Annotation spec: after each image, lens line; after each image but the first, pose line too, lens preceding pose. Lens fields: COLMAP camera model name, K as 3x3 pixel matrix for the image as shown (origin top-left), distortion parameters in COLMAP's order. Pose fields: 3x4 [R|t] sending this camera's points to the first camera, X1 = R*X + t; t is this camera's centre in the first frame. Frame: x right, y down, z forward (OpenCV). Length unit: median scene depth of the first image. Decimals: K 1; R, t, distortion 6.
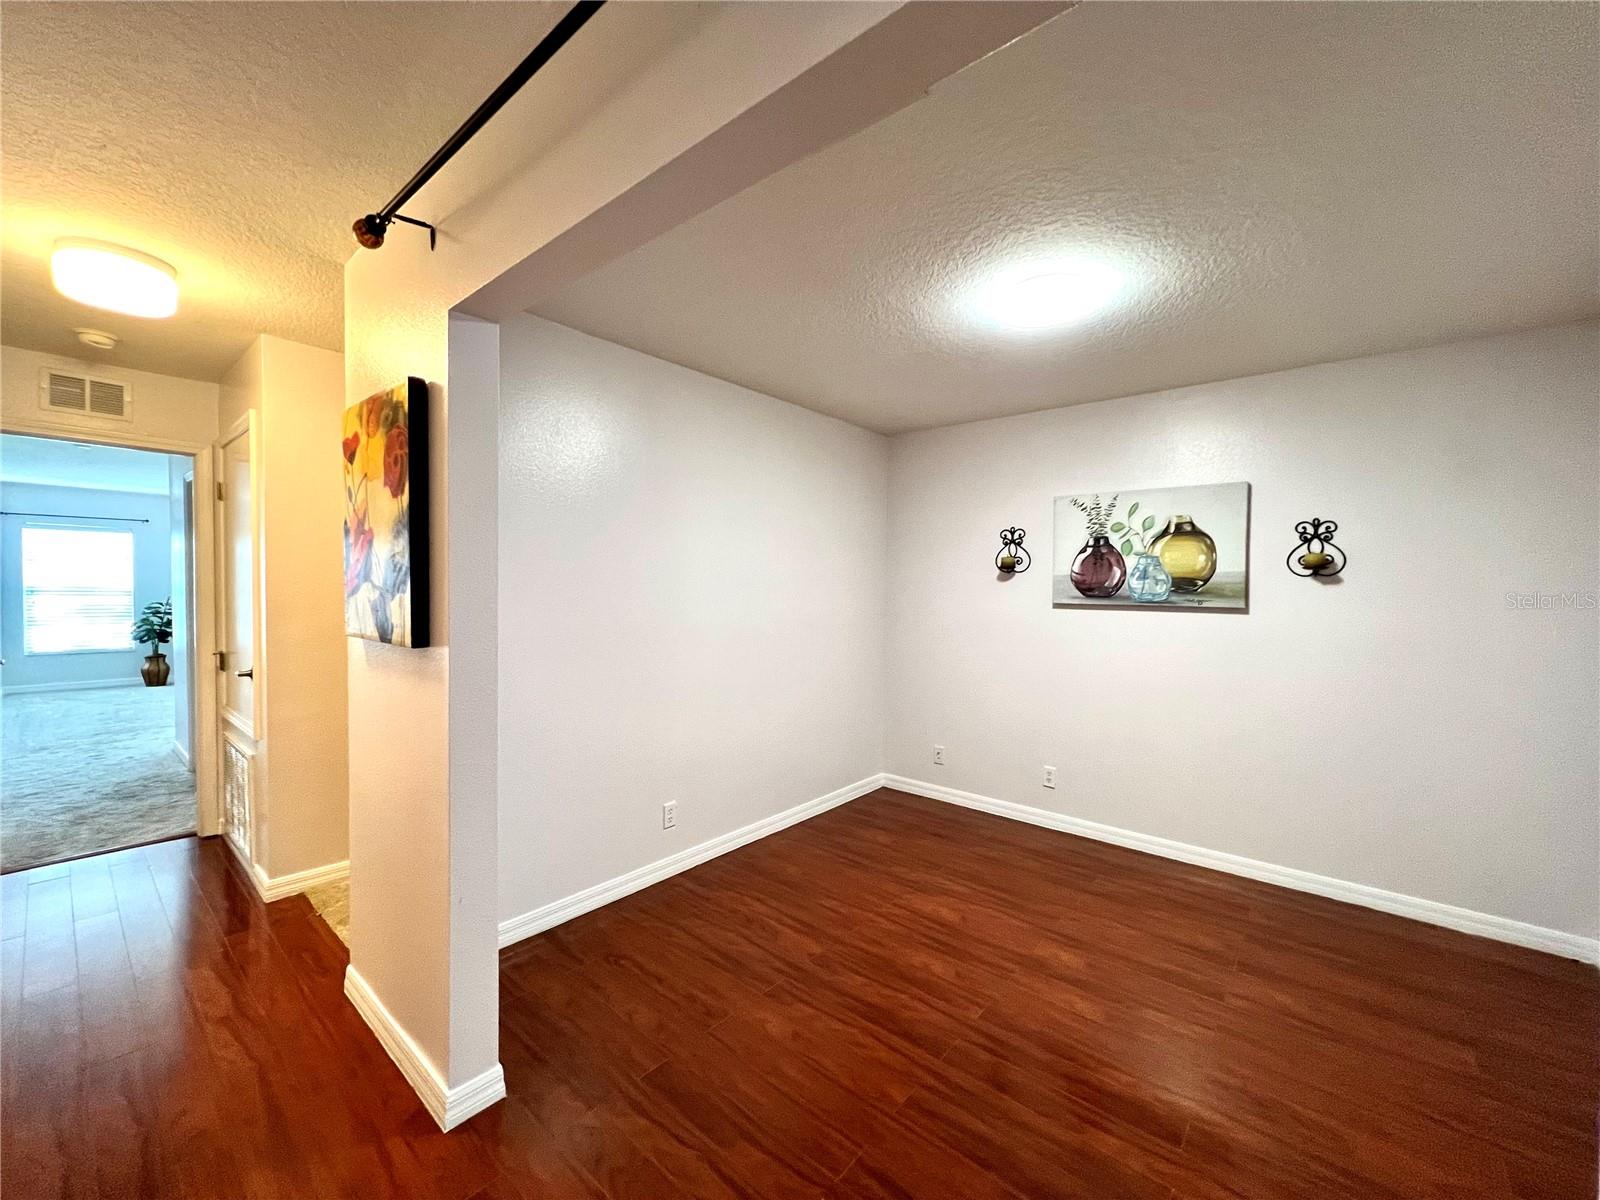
lens RADIAL K [[639.4, 0, 799.4], [0, 639.4, 602.8], [0, 0, 1]] dist [-0.002785, -0.000603]
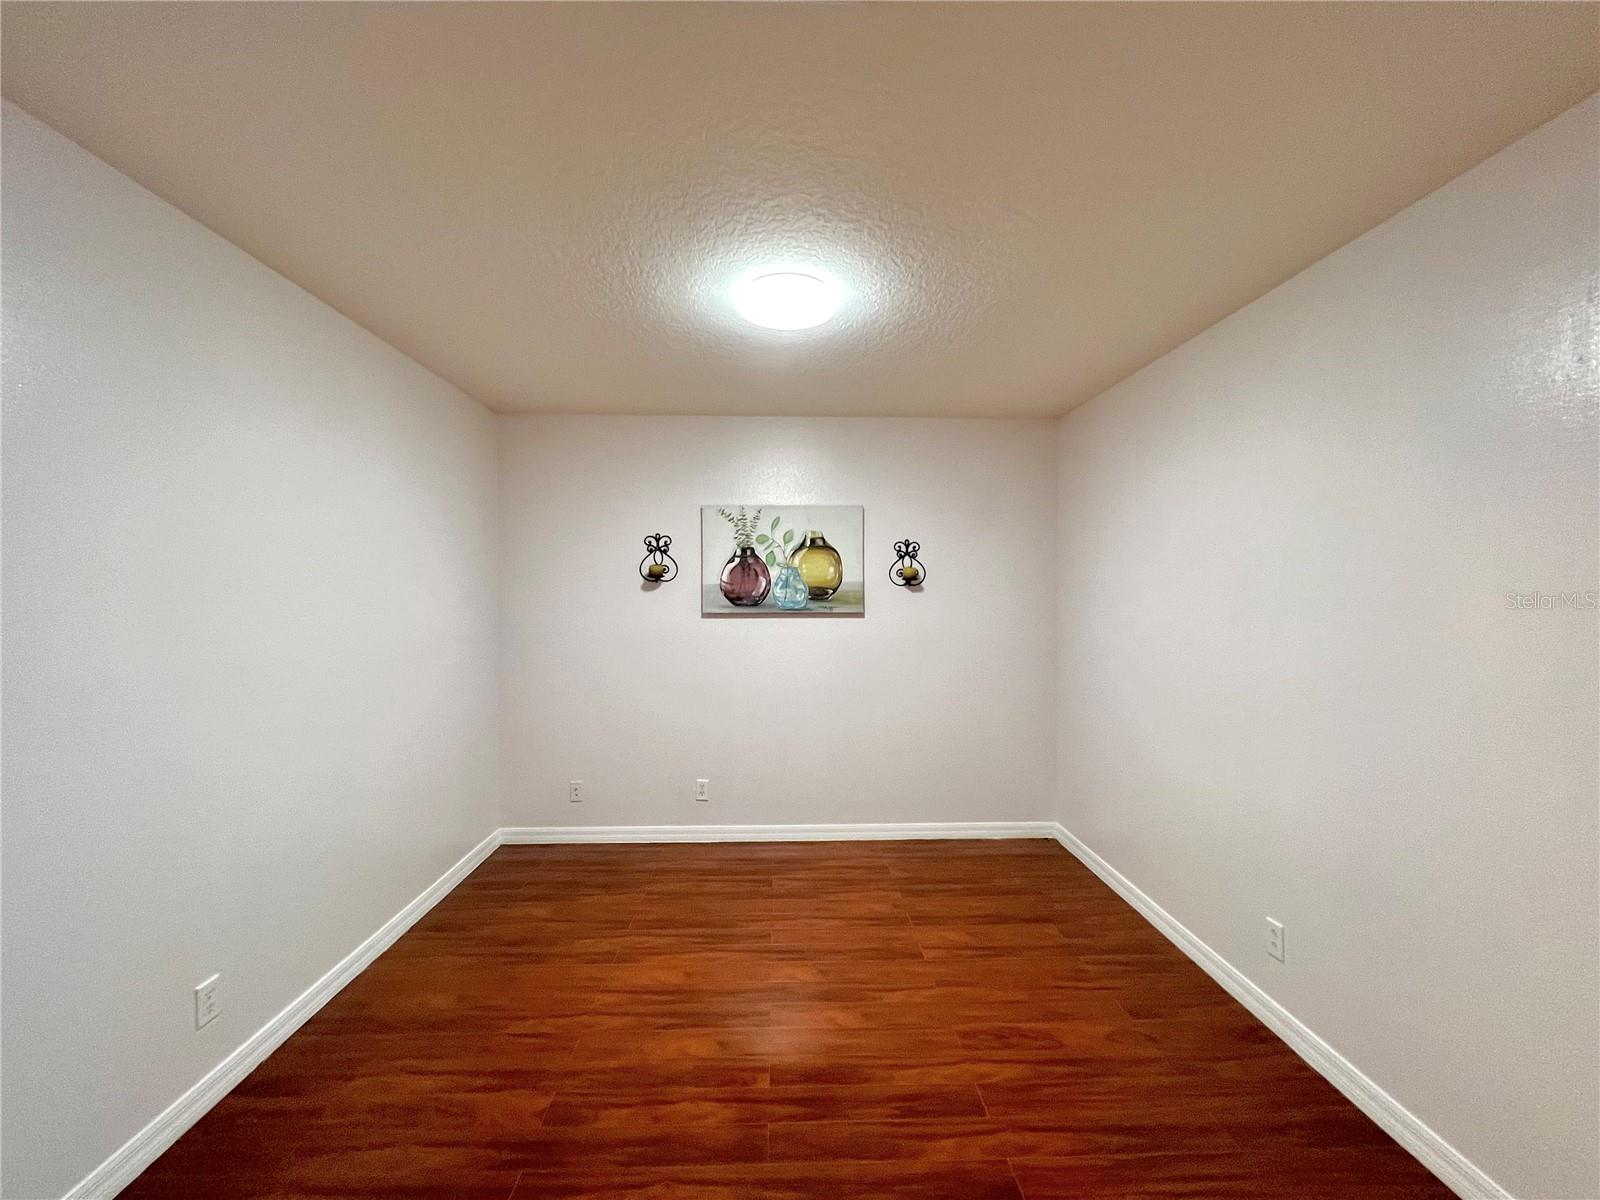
lens RADIAL K [[639.4, 0, 799.4], [0, 639.4, 602.8], [0, 0, 1]] dist [-0.002785, -0.000603]
pose [[0.740219, -0.021279, 0.672029, -0.171859], [0.026999, 0.999634, 0.001913, -0.014335], [-0.671824, 0.016727, 0.740522, 0.189953]]
